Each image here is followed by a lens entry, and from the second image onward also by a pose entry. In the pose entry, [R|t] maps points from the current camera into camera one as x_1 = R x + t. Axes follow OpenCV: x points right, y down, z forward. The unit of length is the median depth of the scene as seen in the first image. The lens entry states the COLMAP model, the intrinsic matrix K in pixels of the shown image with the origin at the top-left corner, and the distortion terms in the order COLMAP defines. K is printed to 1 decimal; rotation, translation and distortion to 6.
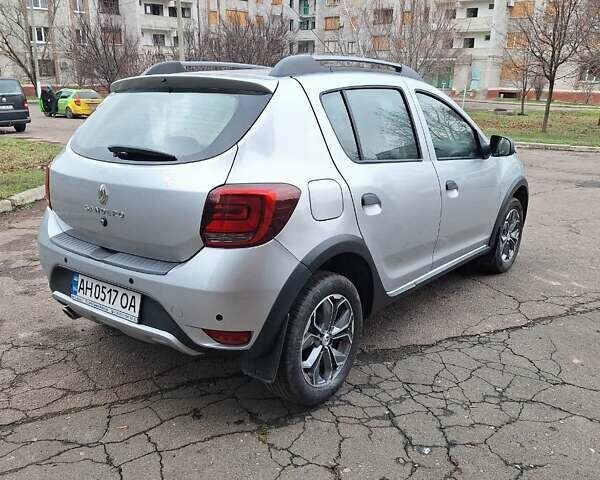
lens RADIAL K [[539.6, 0, 288.4], [0, 539.6, 239.2], [0, 0, 1]] dist [0.174233, -0.337852]
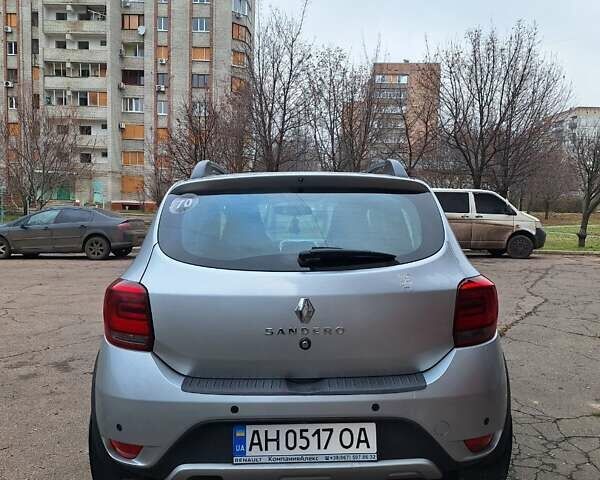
lens RADIAL K [[539.6, 0, 288.4], [0, 539.6, 239.2], [0, 0, 1]] dist [0.174233, -0.337852]
pose [[0.756567, -0.033489, 0.653059, -0.824920], [0.161895, 0.977189, -0.137444, -0.072235], [-0.633559, 0.209713, 0.744730, 0.361601]]
